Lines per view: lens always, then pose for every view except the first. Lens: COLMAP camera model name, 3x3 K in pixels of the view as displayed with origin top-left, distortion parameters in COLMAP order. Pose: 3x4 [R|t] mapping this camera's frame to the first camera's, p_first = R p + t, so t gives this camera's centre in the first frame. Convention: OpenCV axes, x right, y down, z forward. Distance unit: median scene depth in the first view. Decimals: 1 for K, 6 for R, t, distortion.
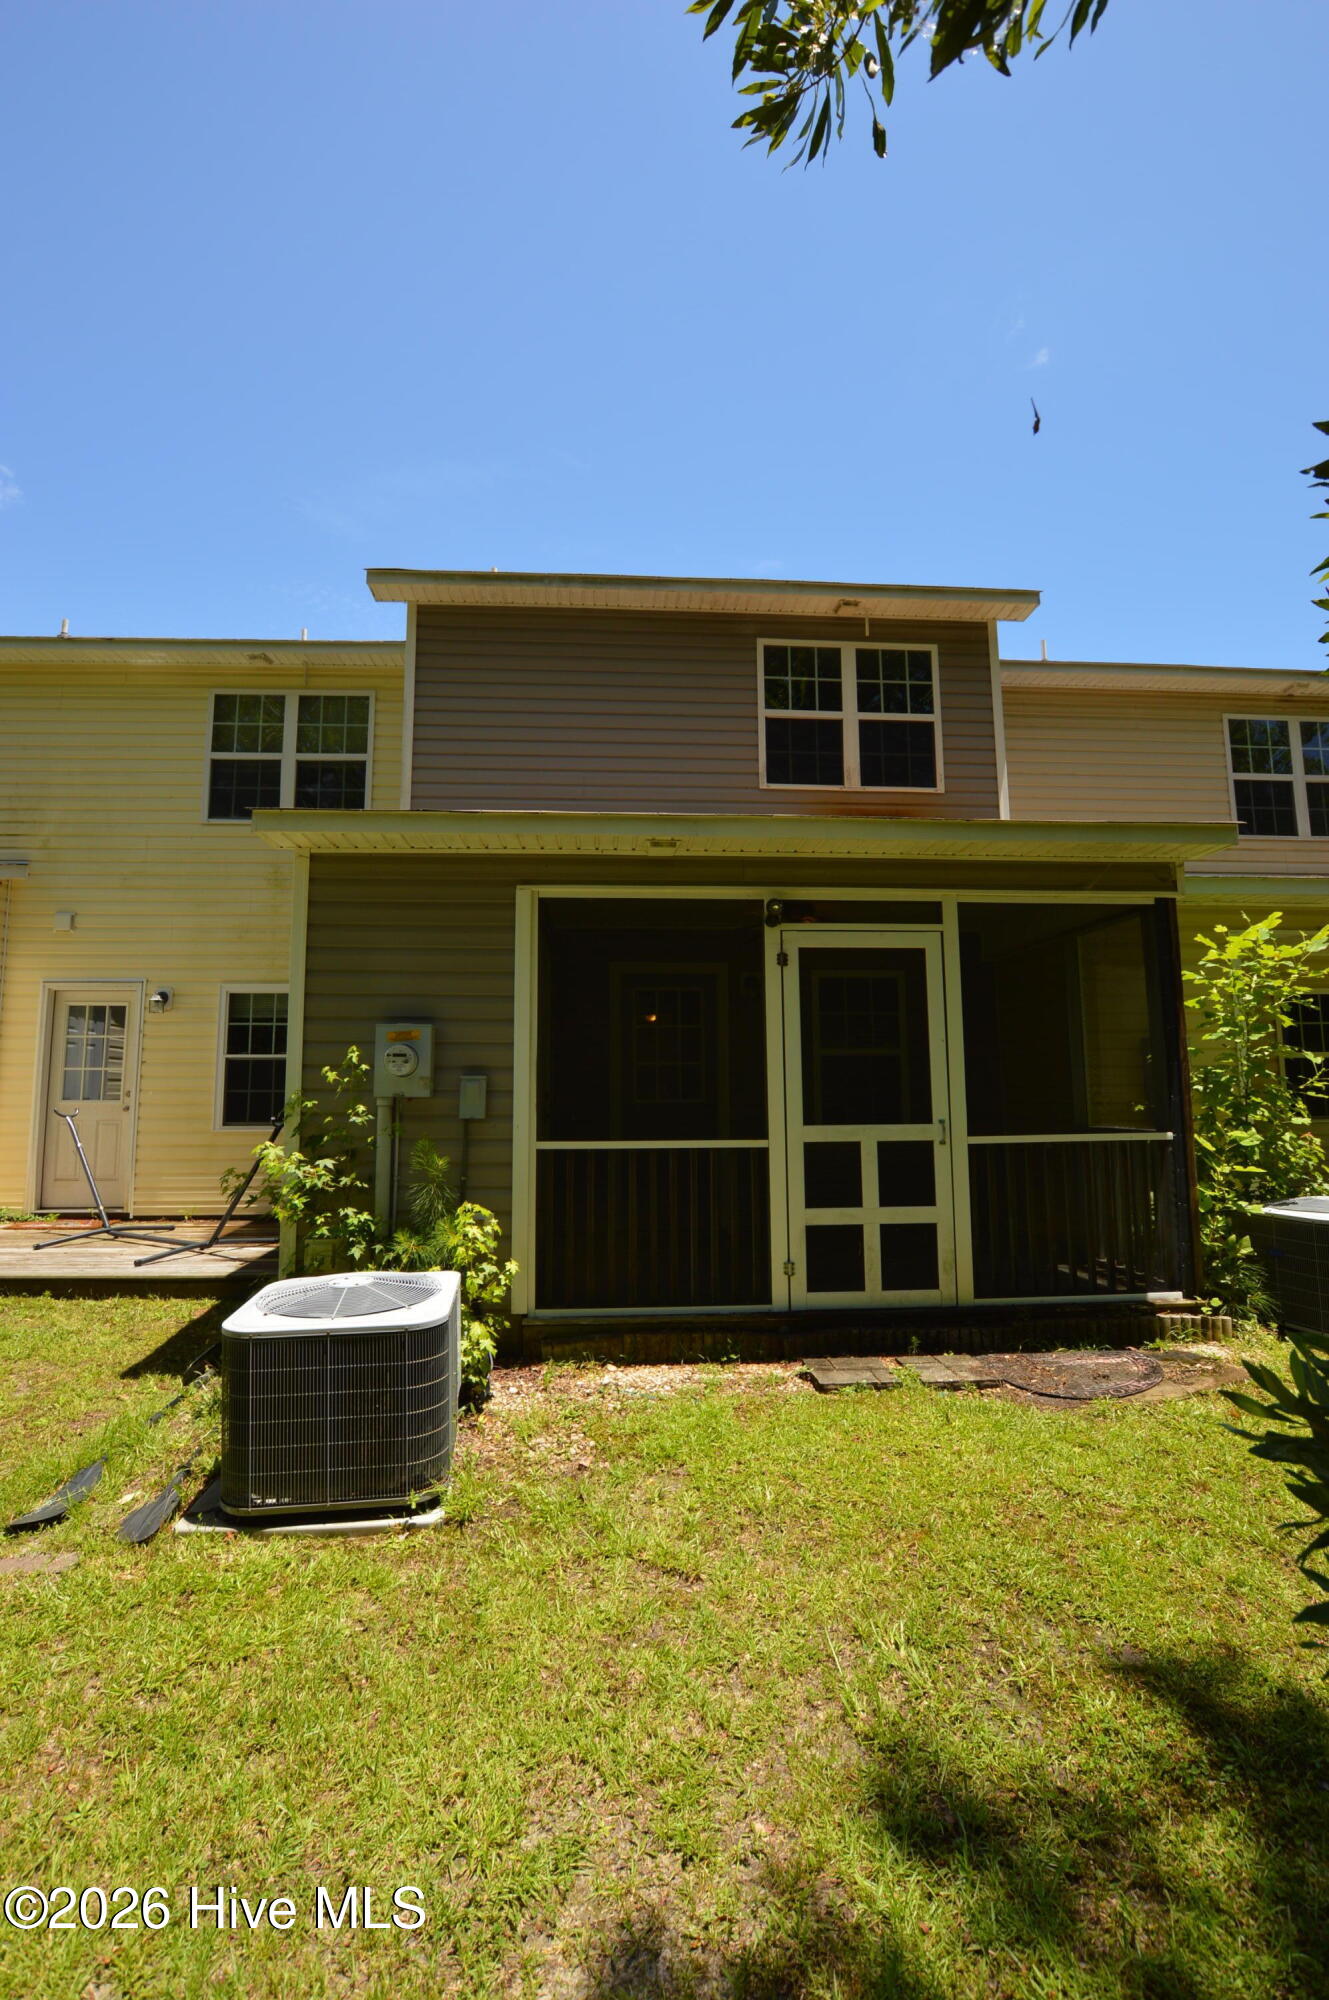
lens RADIAL K [[890.6, 0, 656.6], [0, 890.6, 987.9], [0, 0, 1]] dist [-0.034520, 0.005114]
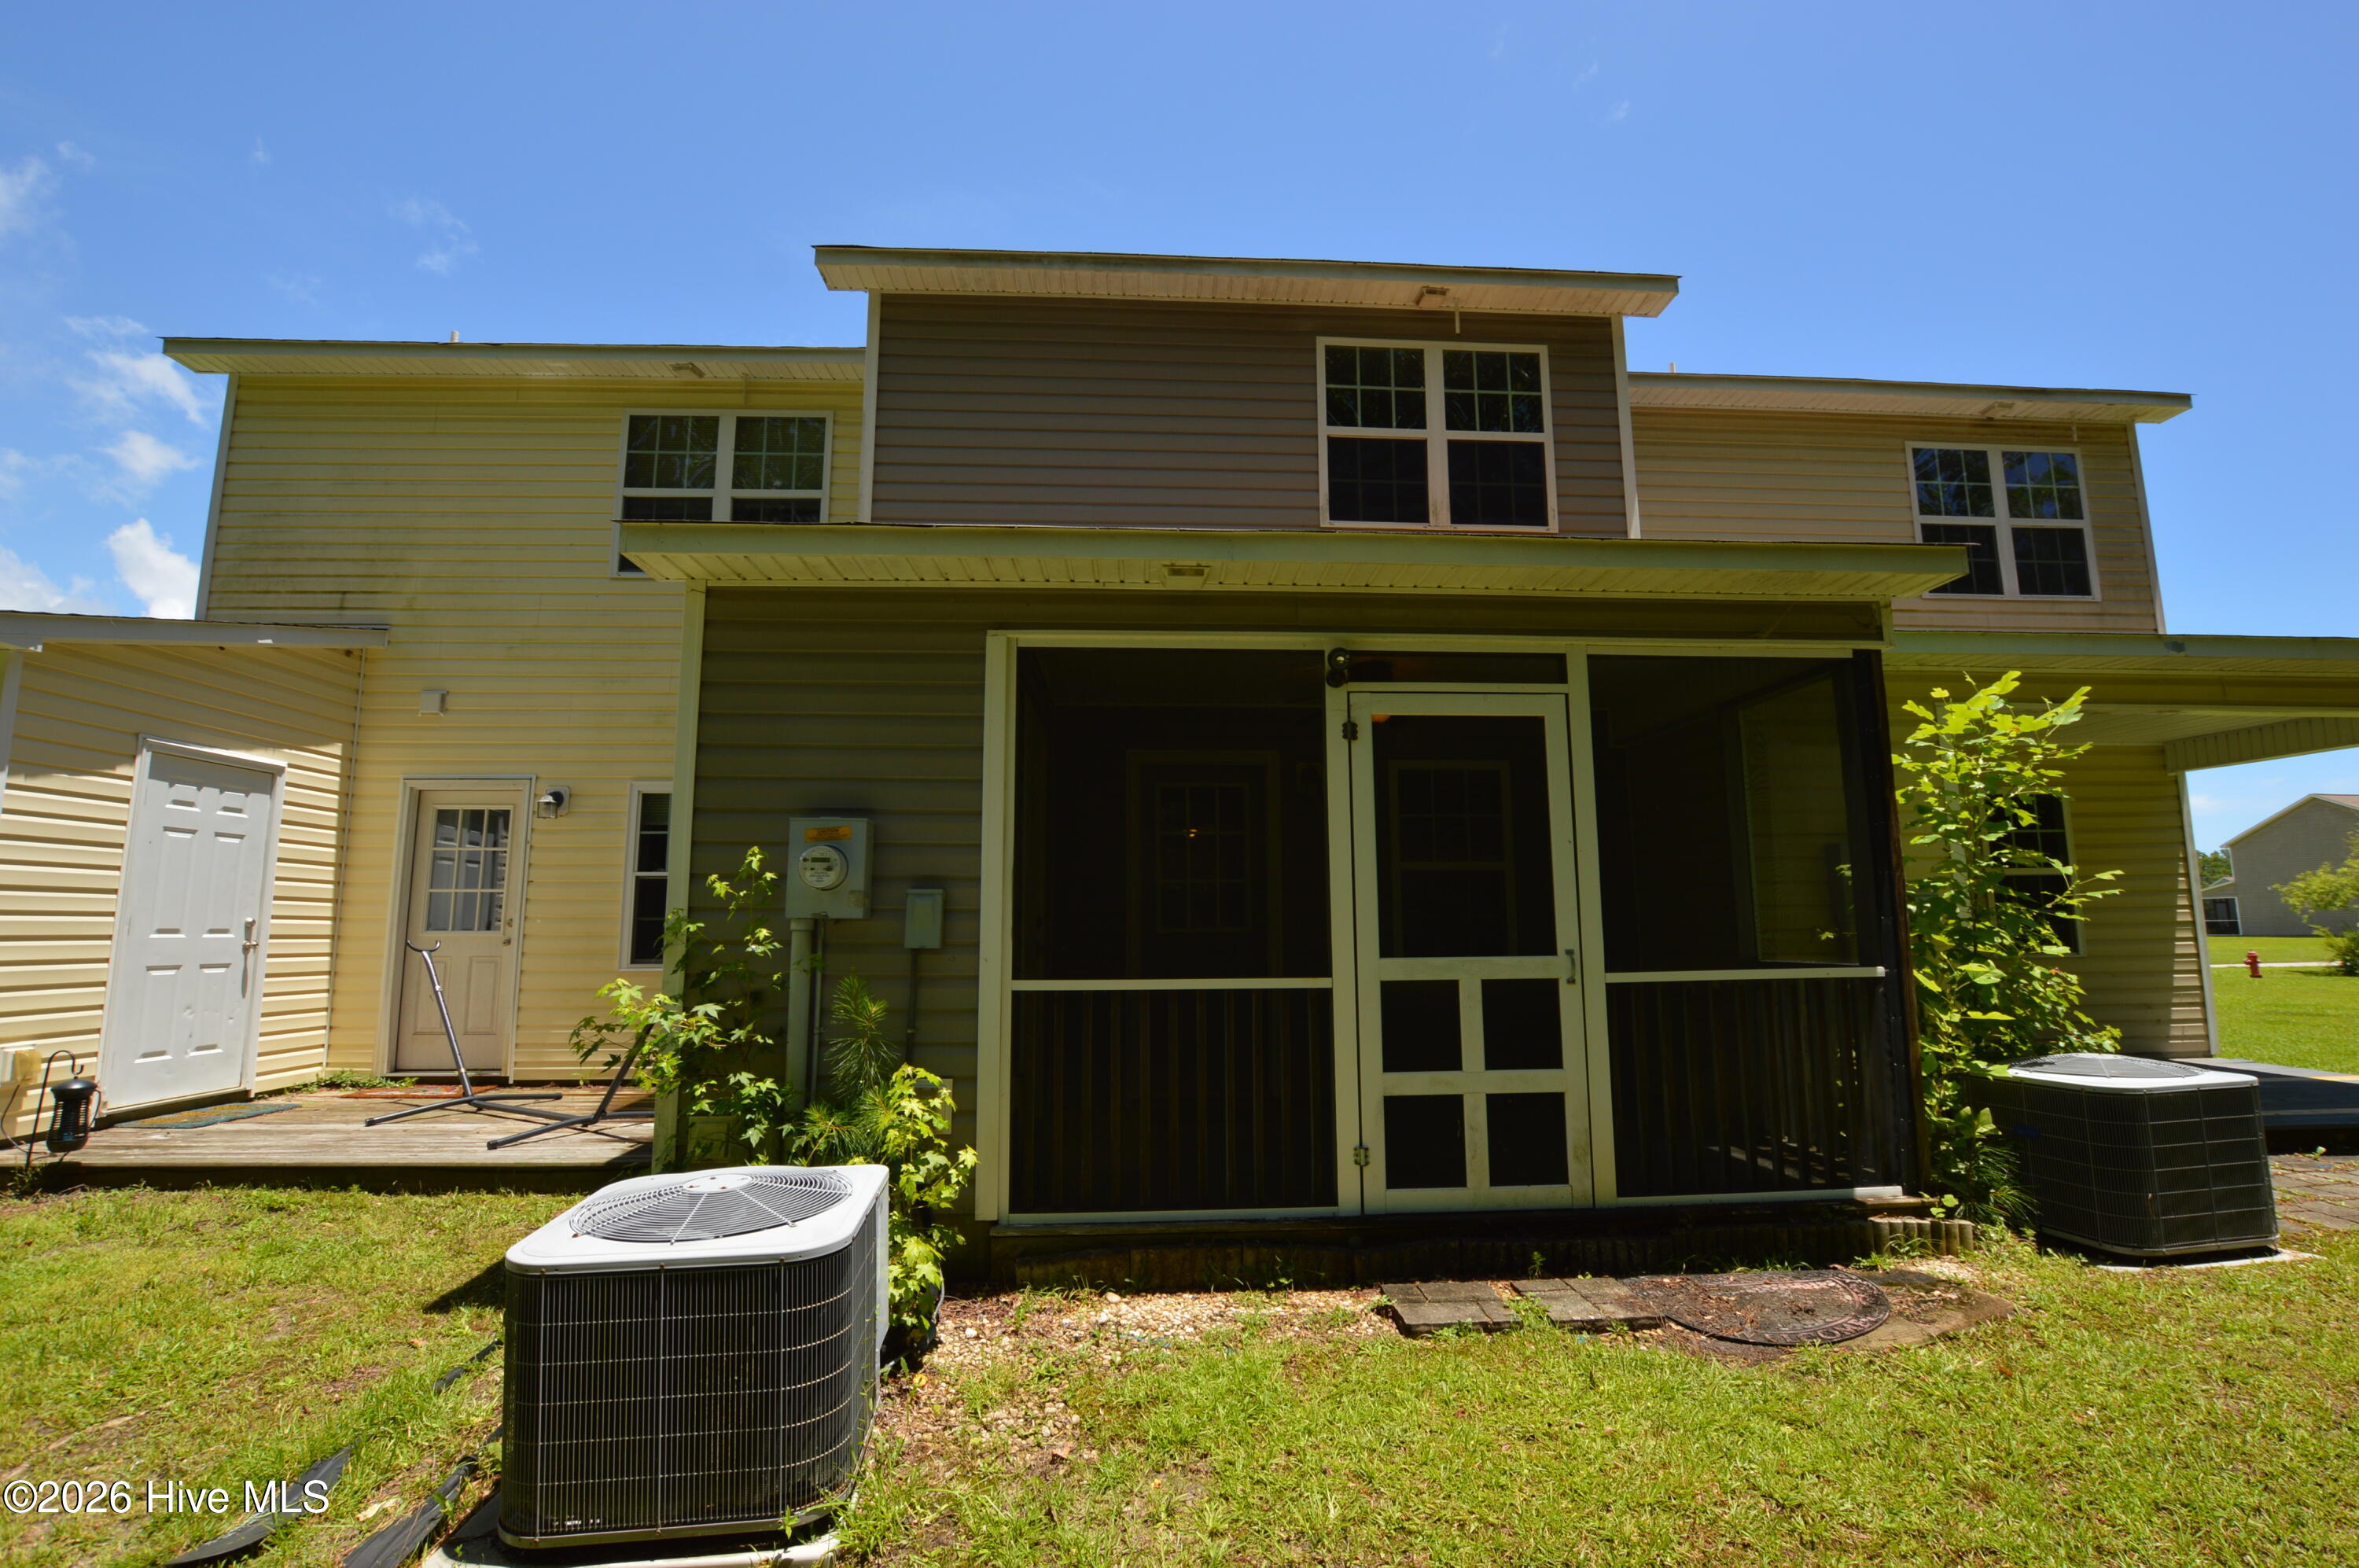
lens RADIAL K [[1050.4, 0, 1202.9], [0, 1050.4, 785.0], [0, 0, 1]] dist [-0.034520, 0.005114]
pose [[0.999999, -0.001508, -0.000468, 0.020850], [0.001499, 0.999794, -0.020228, 0.030683], [0.000499, 0.020227, 0.999795, 0.140787]]
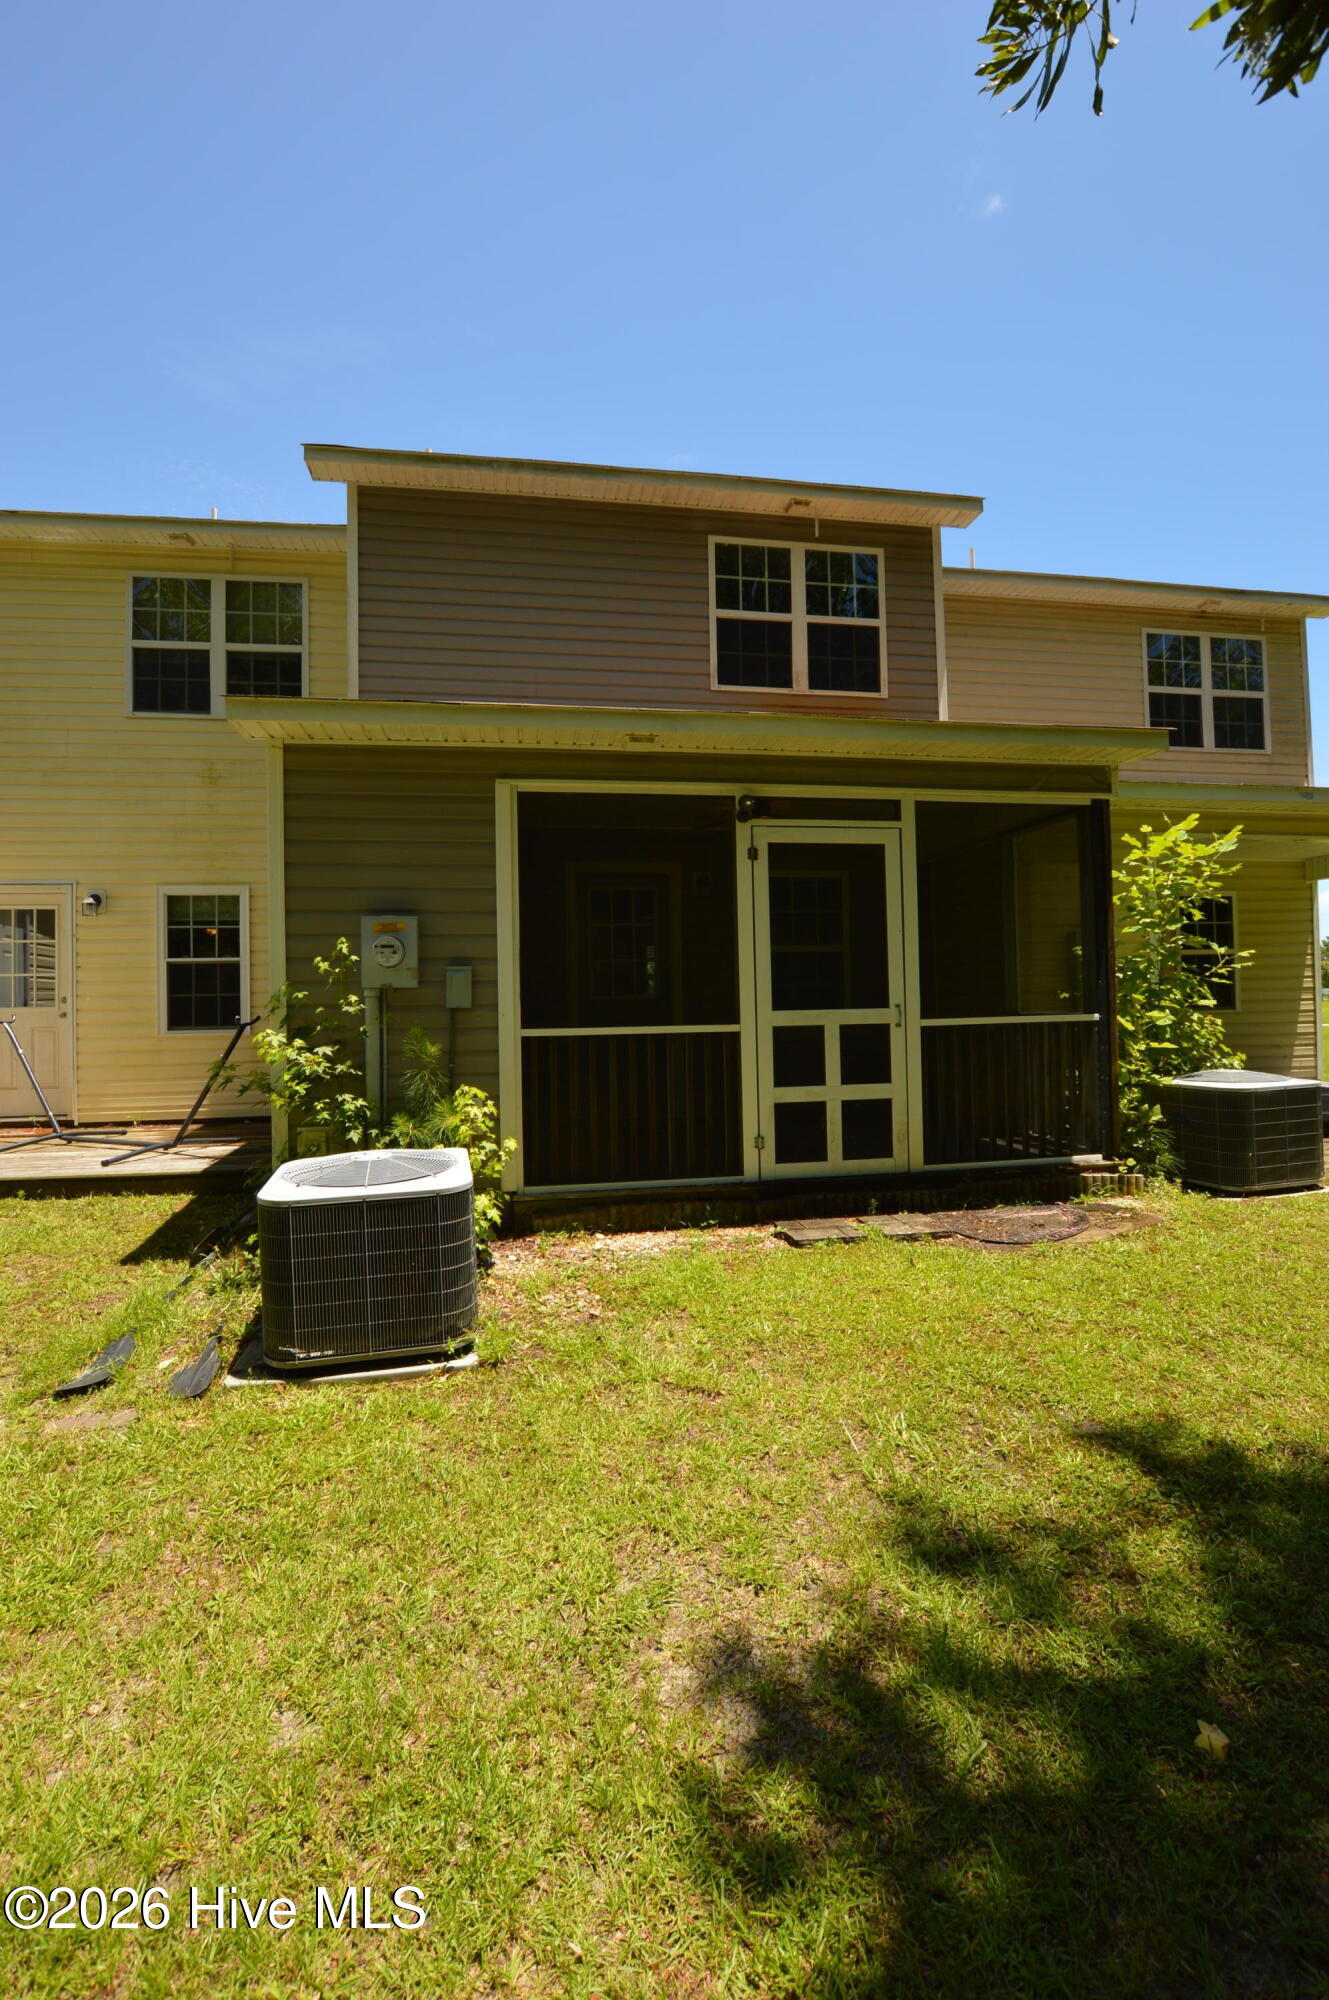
lens RADIAL K [[890.6, 0, 656.6], [0, 890.6, 986.5], [0, 0, 1]] dist [-0.034520, 0.005114]
pose [[0.994792, -0.011769, 0.101244, -0.081722], [0.001944, 0.995321, 0.096602, 0.022578], [-0.101908, -0.095902, 0.990160, -0.040563]]
